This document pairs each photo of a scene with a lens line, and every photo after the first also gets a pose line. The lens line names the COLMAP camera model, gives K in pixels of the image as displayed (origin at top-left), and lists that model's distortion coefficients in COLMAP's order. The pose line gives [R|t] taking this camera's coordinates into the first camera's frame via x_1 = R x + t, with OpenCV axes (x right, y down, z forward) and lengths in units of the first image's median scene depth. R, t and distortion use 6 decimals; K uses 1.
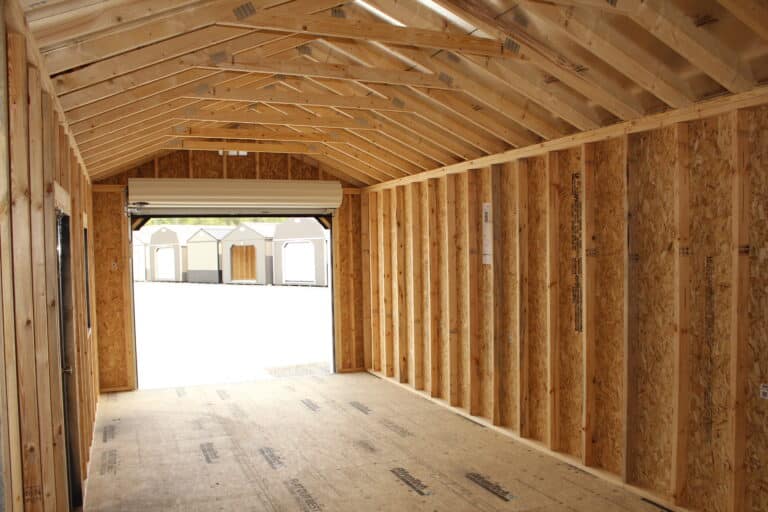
lens RADIAL K [[644.1, 0, 391.0], [0, 644.1, 260.8], [0, 0, 1]] dist [-0.139152, 0.102982]
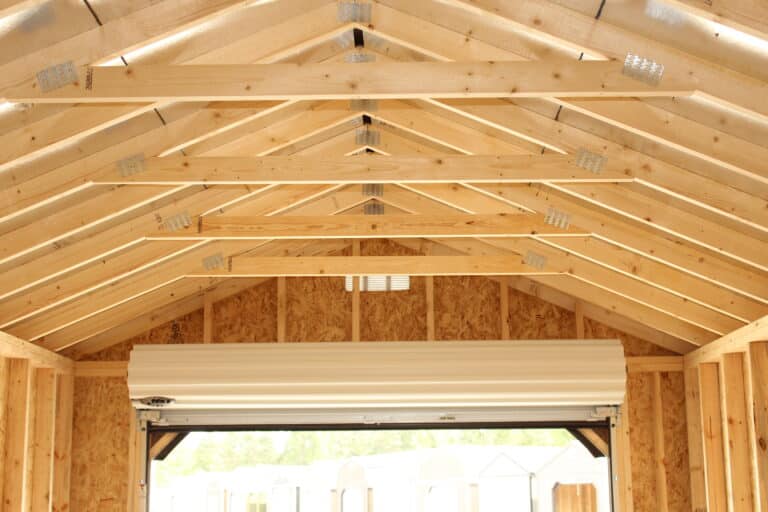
lens RADIAL K [[1125.5, 0, 382.8], [0, 1125.5, 259.0], [0, 0, 1]] dist [-0.032868, 0.000000]
pose [[0.915479, -0.071104, -0.396033, 0.073797], [-0.017186, 0.976454, -0.215042, -0.017476], [0.401999, 0.203672, 0.892701, 0.300166]]
